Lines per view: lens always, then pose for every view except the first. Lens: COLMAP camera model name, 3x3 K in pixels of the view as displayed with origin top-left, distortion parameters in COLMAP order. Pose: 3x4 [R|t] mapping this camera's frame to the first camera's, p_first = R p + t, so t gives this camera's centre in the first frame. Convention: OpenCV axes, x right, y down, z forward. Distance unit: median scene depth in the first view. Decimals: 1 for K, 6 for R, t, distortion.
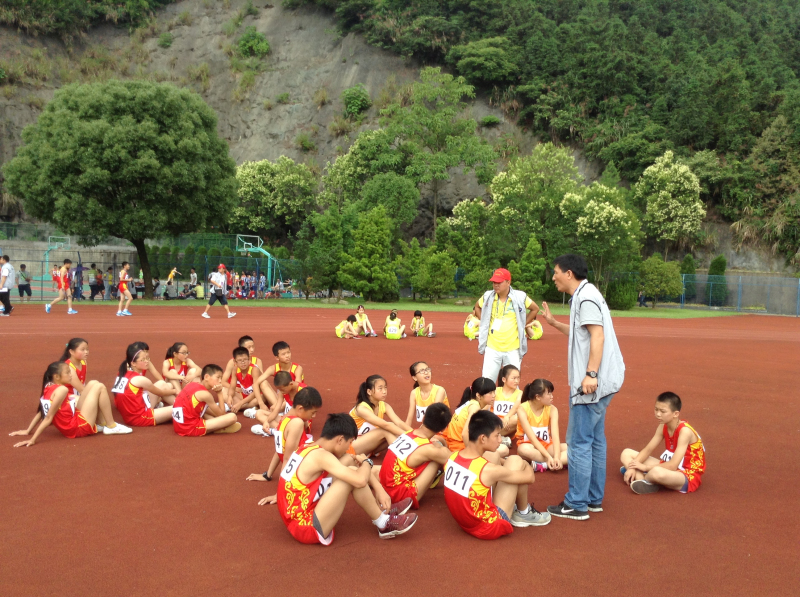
lens RADIAL K [[743.4, 0, 400.0], [0, 743.4, 298.5], [0, 0, 1]] dist [0.102725, -0.168831]
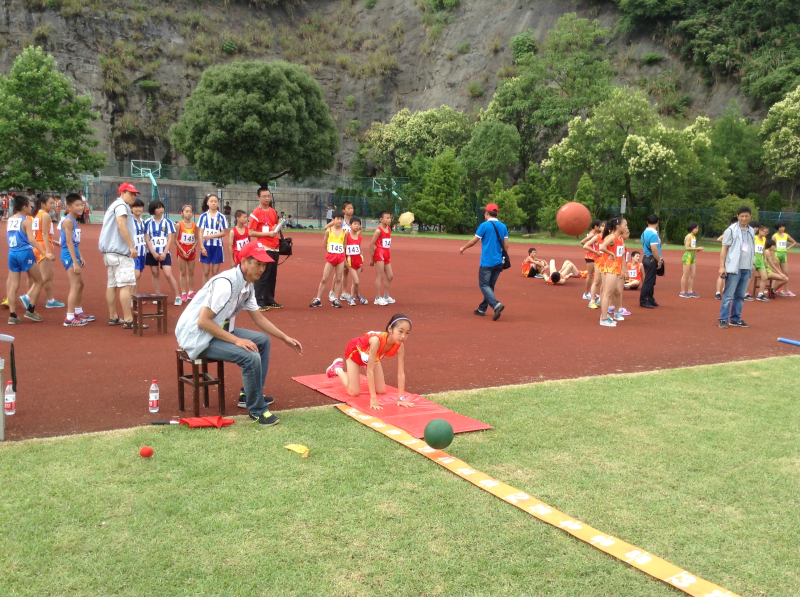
lens RADIAL K [[750.2, 0, 400.0], [0, 750.2, 298.5], [0, 0, 1]] dist [0.129740, -0.252810]
pose [[0.941022, 0.043085, -0.335590, 0.171442], [-0.017955, 0.996820, 0.077633, 0.009230], [0.337868, -0.067029, 0.938804, -0.094031]]
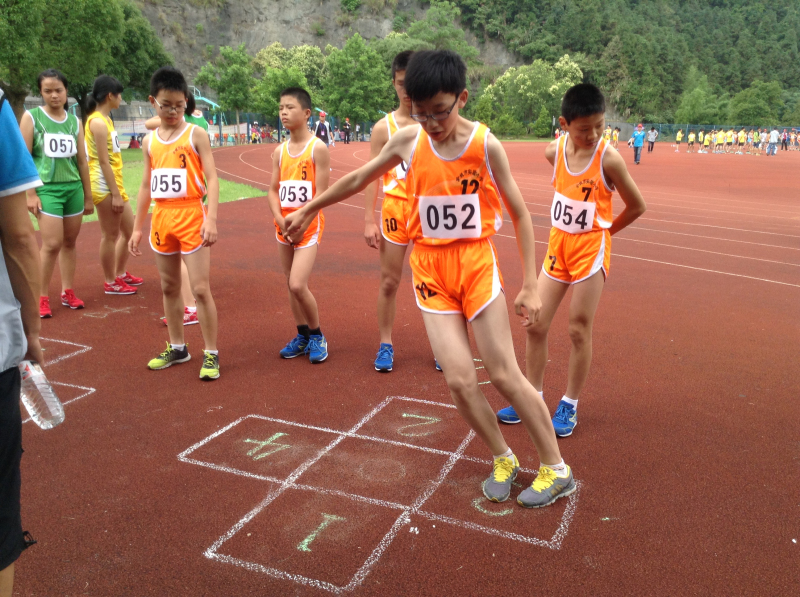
lens RADIAL K [[743.4, 0, 400.0], [0, 743.4, 298.5], [0, 0, 1]] dist [0.102725, -0.168831]
pose [[0.939632, -0.092960, 0.329318, -0.583185], [0.021071, 0.976284, 0.215465, -0.010523], [-0.341537, -0.195519, 0.919307, -0.582746]]
